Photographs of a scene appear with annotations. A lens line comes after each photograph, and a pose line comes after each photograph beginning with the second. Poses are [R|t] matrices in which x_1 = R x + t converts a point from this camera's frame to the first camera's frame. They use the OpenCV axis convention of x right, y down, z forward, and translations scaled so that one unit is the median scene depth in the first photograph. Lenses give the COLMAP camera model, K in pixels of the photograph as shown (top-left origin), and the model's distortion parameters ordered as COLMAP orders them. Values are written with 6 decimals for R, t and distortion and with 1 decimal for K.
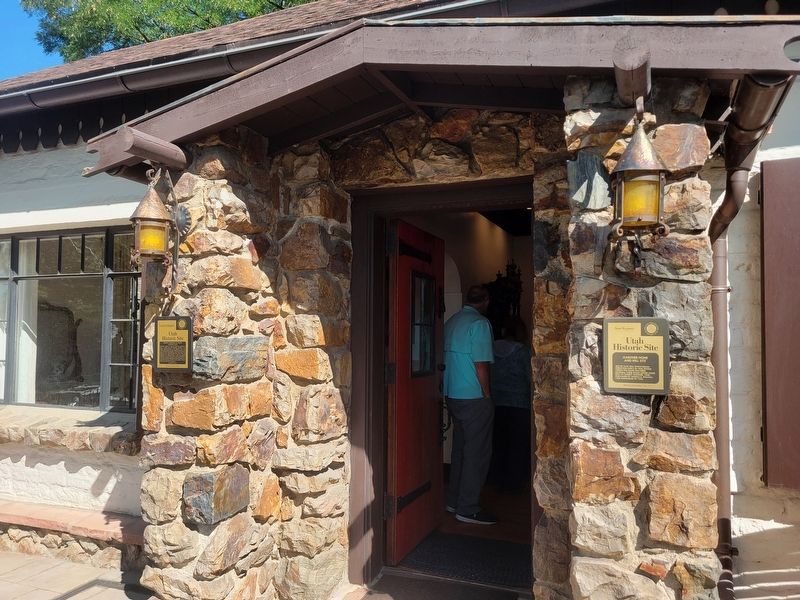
lens RADIAL K [[608.9, 0, 400.0], [0, 608.9, 300.8], [0, 0, 1]] dist [0.049383, 0.000725]
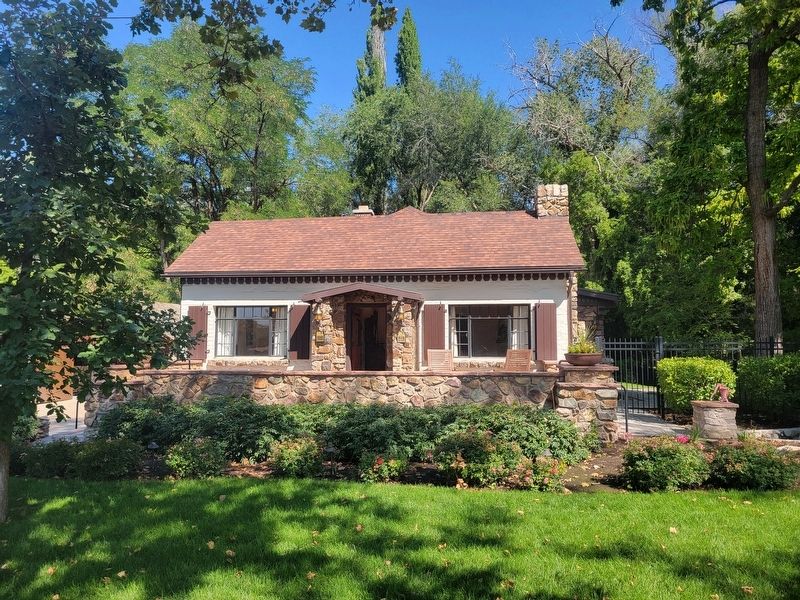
lens RADIAL K [[608.9, 0, 400.1], [0, 608.9, 299.1], [0, 0, 1]] dist [0.049383, 0.000725]
pose [[0.968398, 0.003352, 0.249389, -0.996905], [-0.004288, 0.999986, 0.003210, -0.268220], [-0.249375, -0.004178, 0.968398, -4.168611]]
